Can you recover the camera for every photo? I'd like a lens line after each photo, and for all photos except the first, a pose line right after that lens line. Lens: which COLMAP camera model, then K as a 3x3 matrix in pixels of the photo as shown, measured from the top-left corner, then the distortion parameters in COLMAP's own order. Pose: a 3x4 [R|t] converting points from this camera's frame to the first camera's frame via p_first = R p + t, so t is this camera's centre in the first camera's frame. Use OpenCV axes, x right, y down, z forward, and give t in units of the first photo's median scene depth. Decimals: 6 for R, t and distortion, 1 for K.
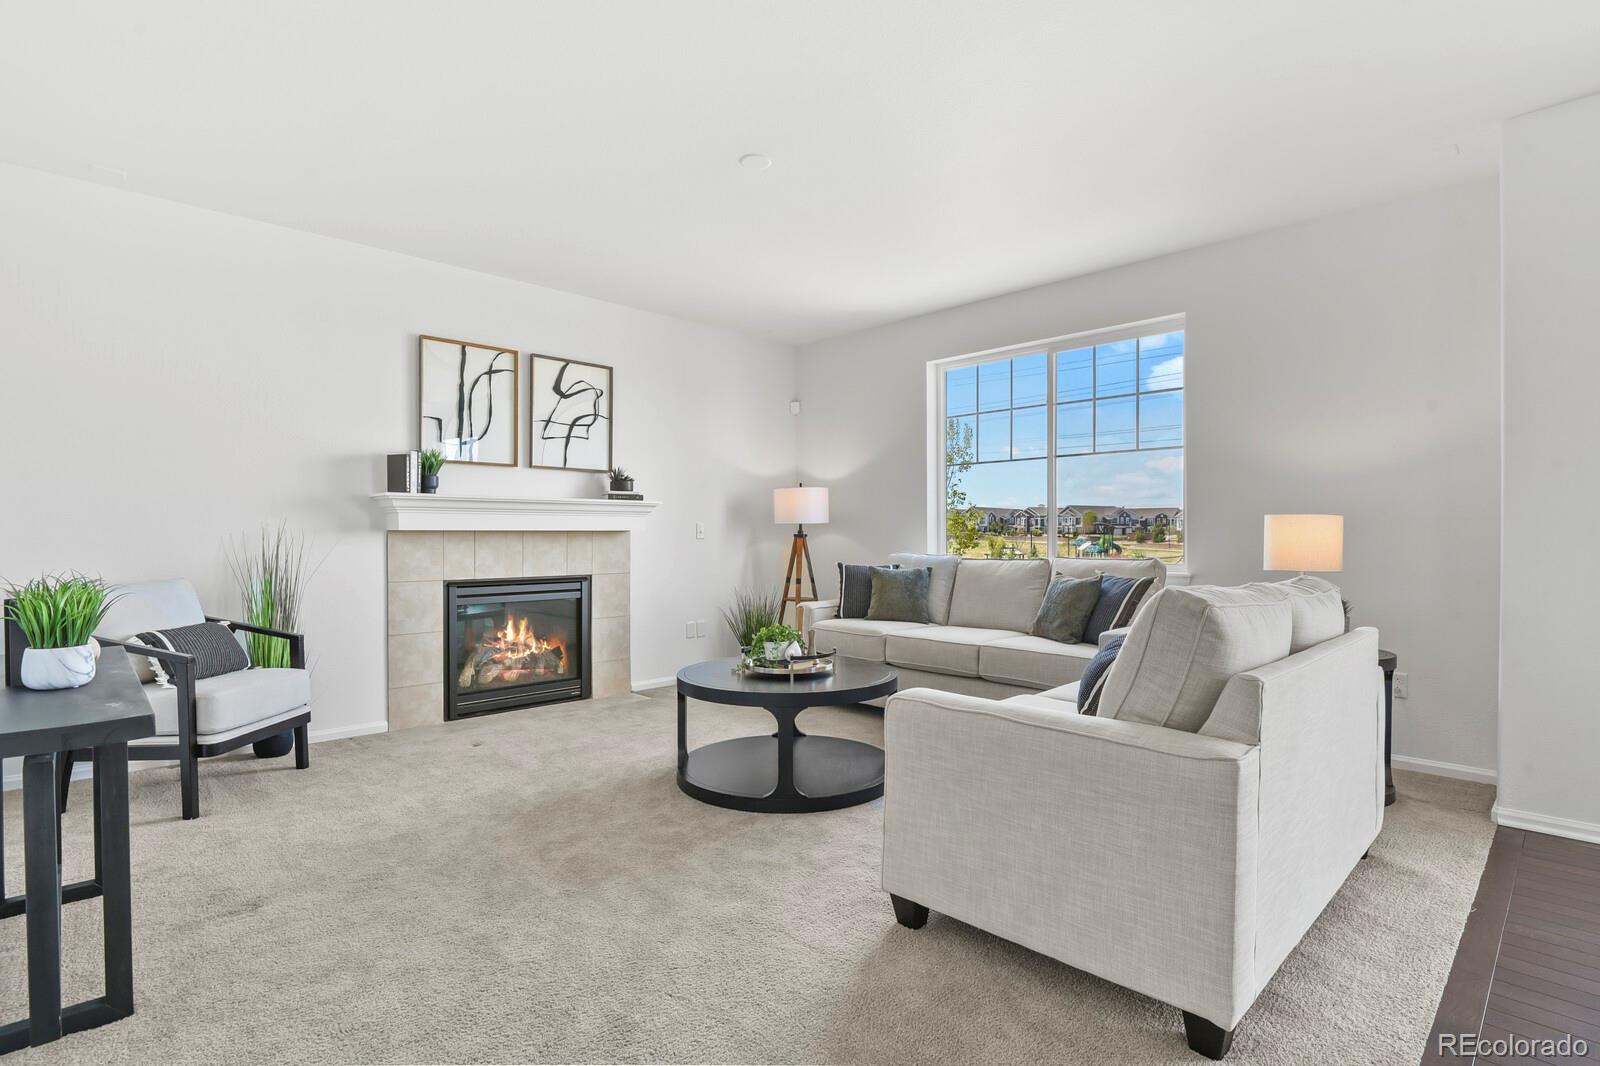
lens RADIAL K [[774.1, 0, 811.4], [0, 774.1, 536.4], [0, 0, 1]] dist [0.000603, -0.016069]
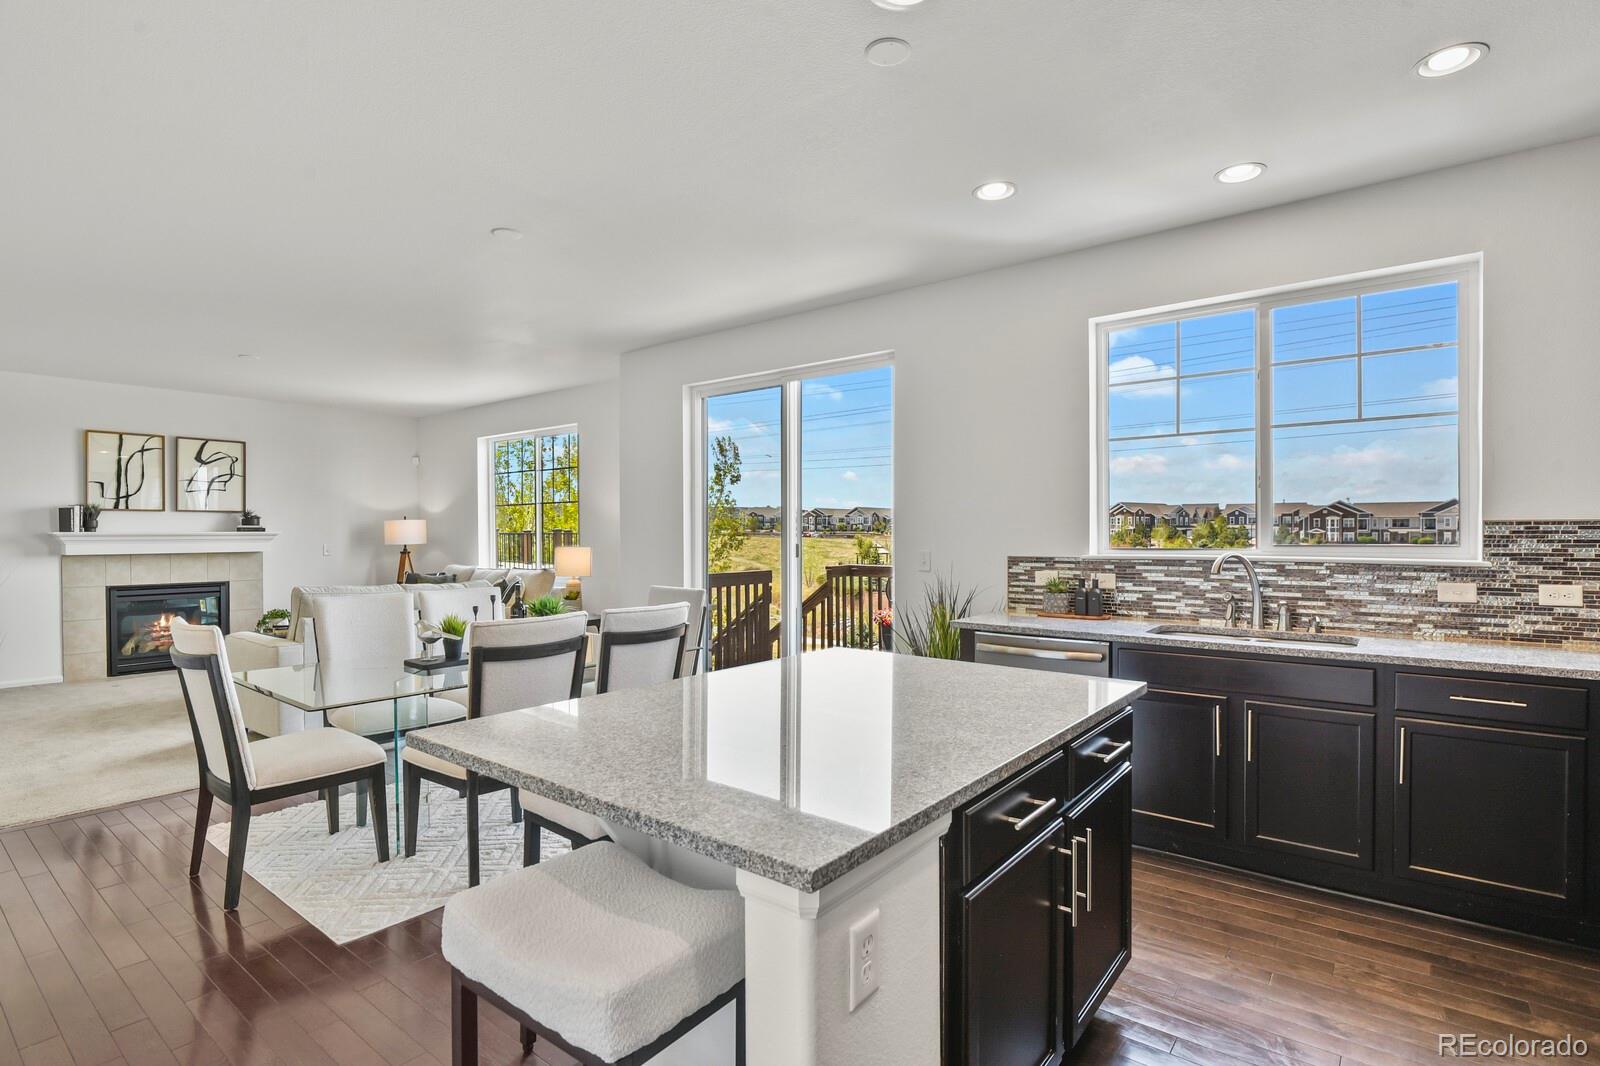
lens RADIAL K [[778.2, 0, 806.0], [0, 778.2, 539.4], [0, 0, 1]] dist [-0.008969, -0.005752]
pose [[0.992003, -0.003358, 0.126167, 0.688136], [0.002707, 0.999982, 0.005328, -0.039478], [-0.126183, -0.004943, 0.991995, -0.675053]]
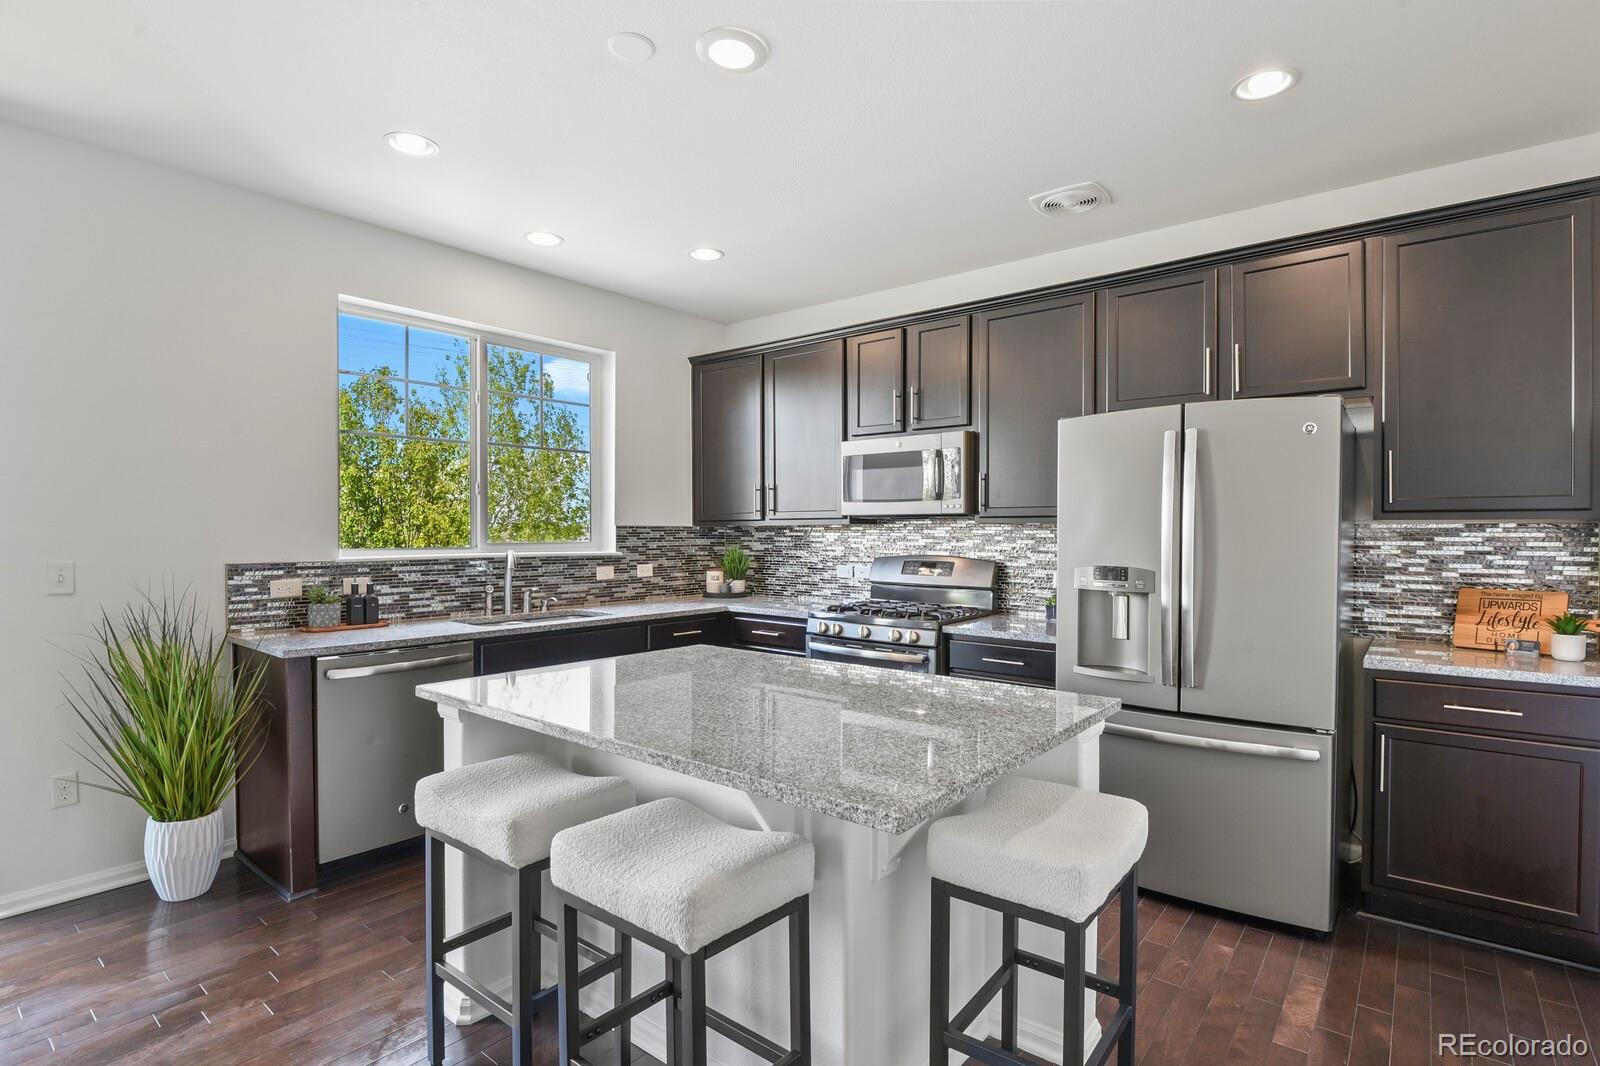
lens RADIAL K [[779.4, 0, 800.0], [0, 779.4, 533.0], [0, 0, 1]] dist [-0.022595, -0.000840]
pose [[-0.106220, -0.003593, 0.994336, 0.318217], [0.000988, 0.999993, 0.003719, -0.044131], [-0.994342, 0.001378, -0.106215, -0.265802]]
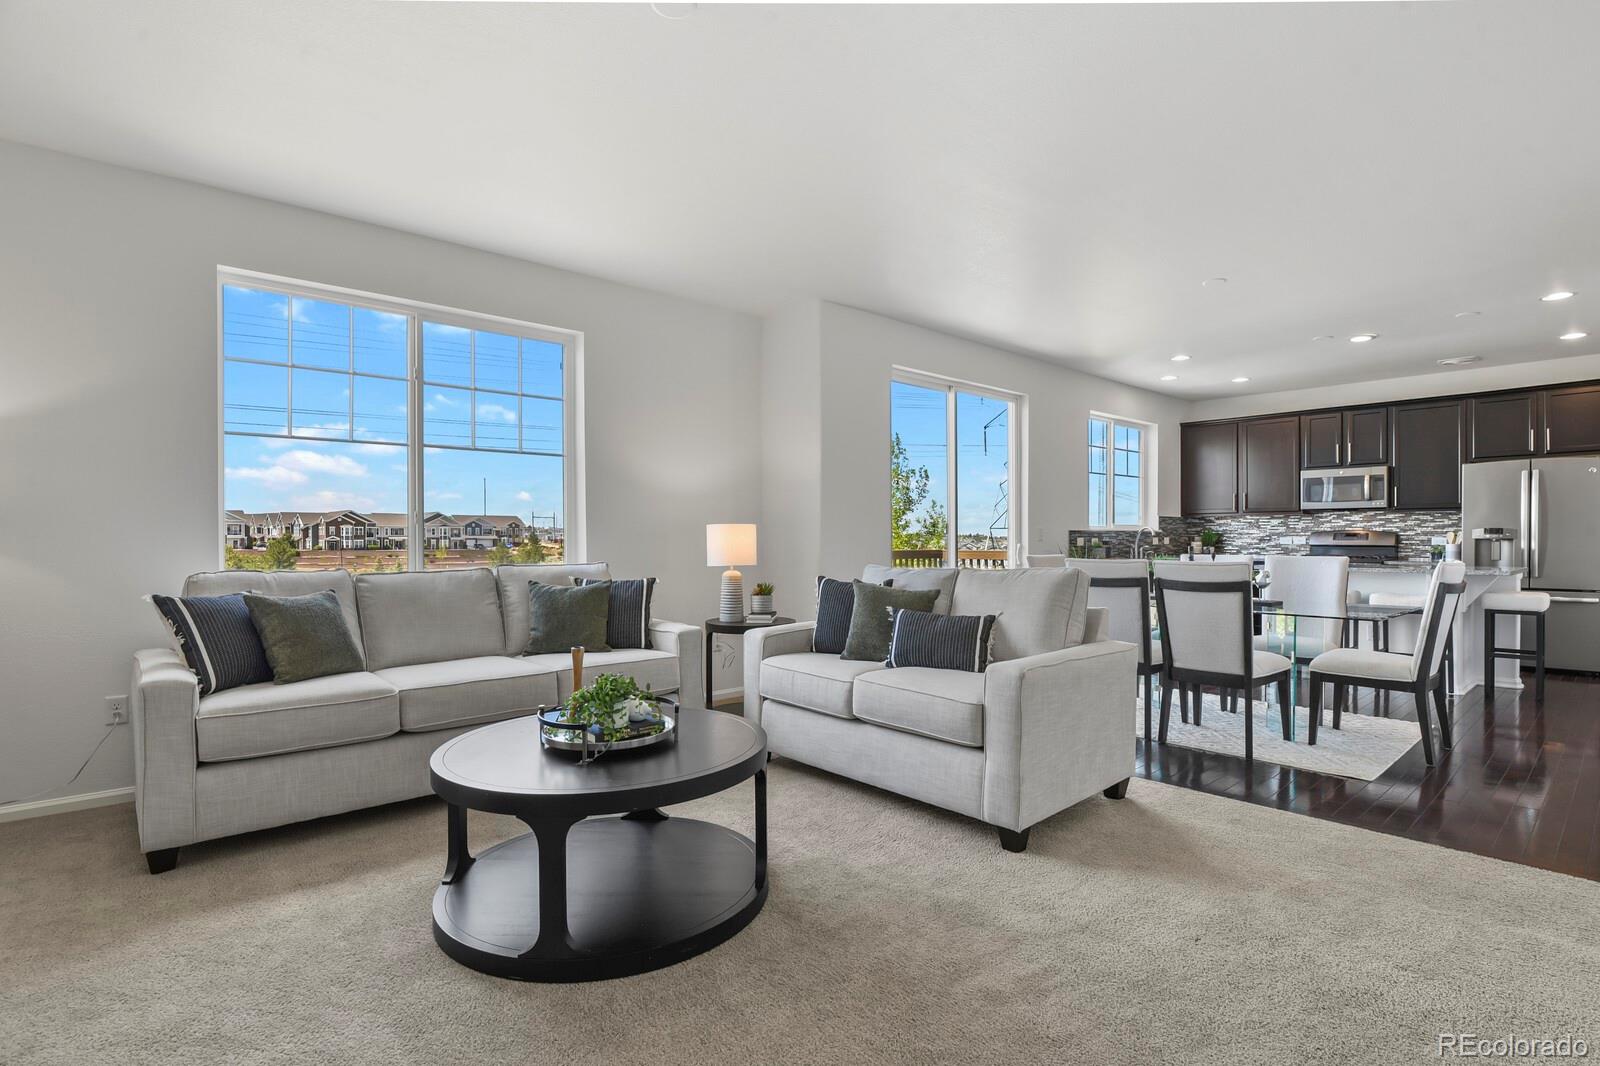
lens RADIAL K [[778.2, 0, 806.0], [0, 778.2, 539.4], [0, 0, 1]] dist [-0.008969, -0.005752]
pose [[0.043757, -0.002684, 0.999039, -0.543125], [0.004028, 0.999989, 0.002510, -0.003937], [-0.999034, 0.003914, 0.043768, 0.601136]]
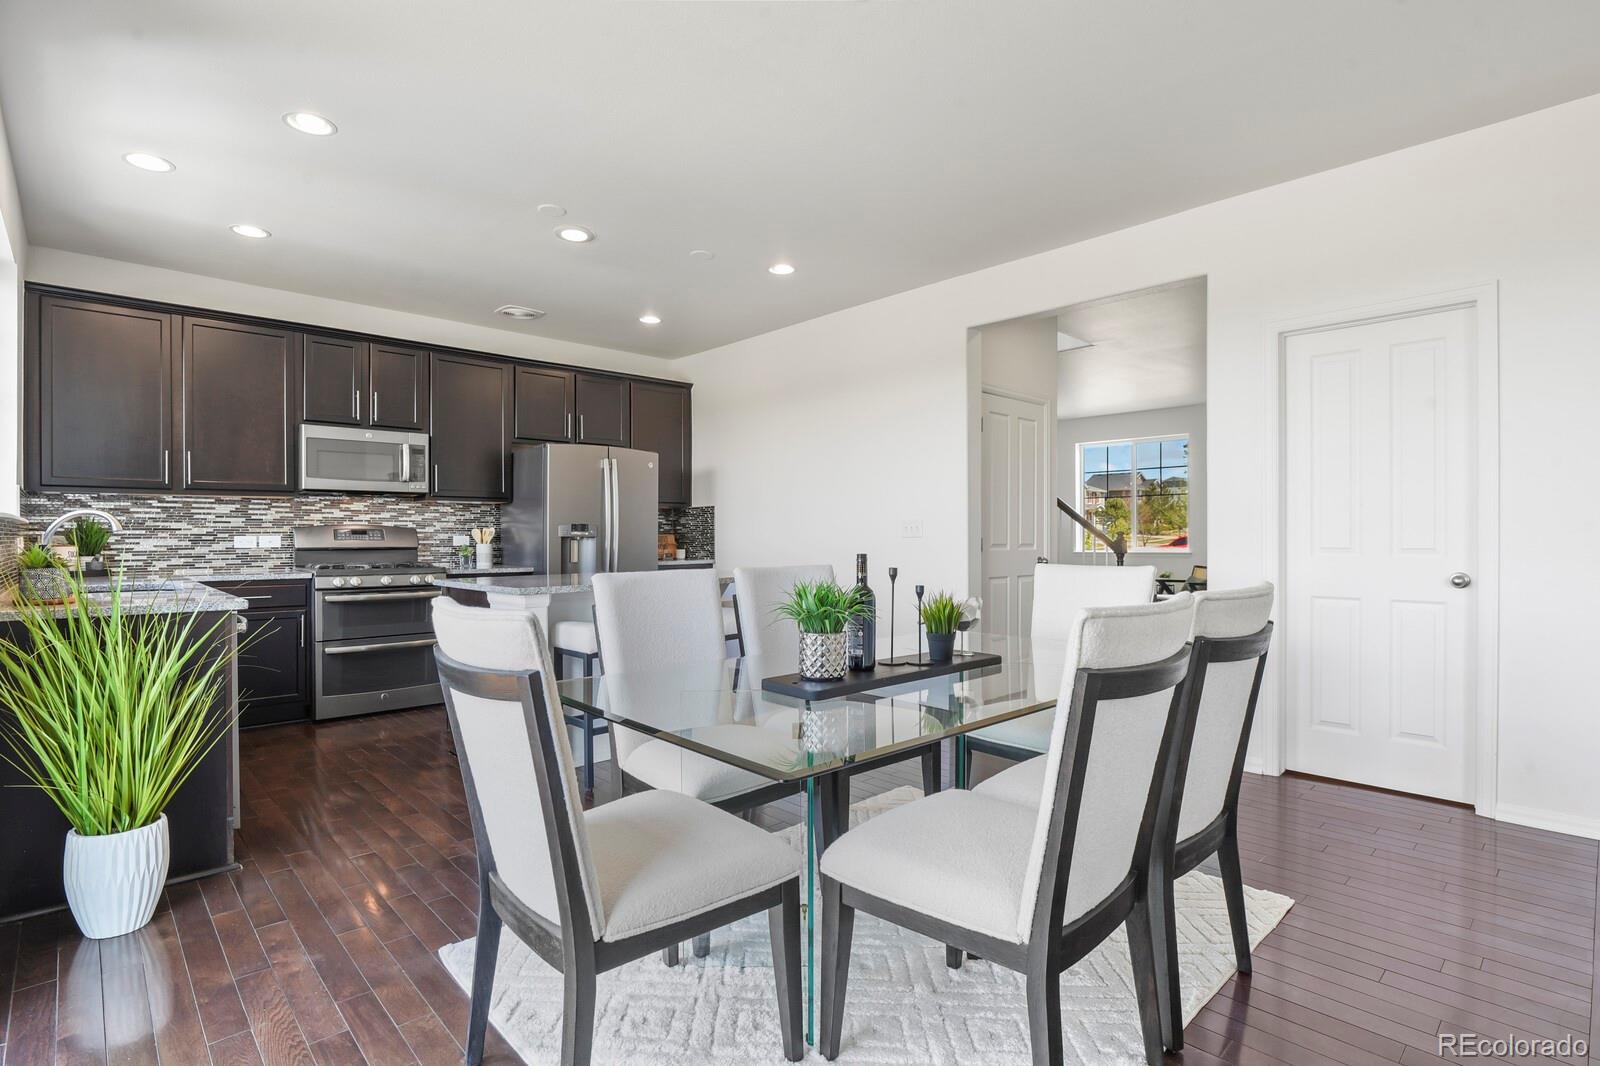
lens RADIAL K [[778.2, 0, 806.0], [0, 778.2, 539.4], [0, 0, 1]] dist [-0.008969, -0.005752]
pose [[-0.999612, 0.002109, 0.027772, 0.513940], [0.002368, 0.999954, 0.009295, -0.002945], [-0.027751, 0.009357, -0.999571, 0.583646]]
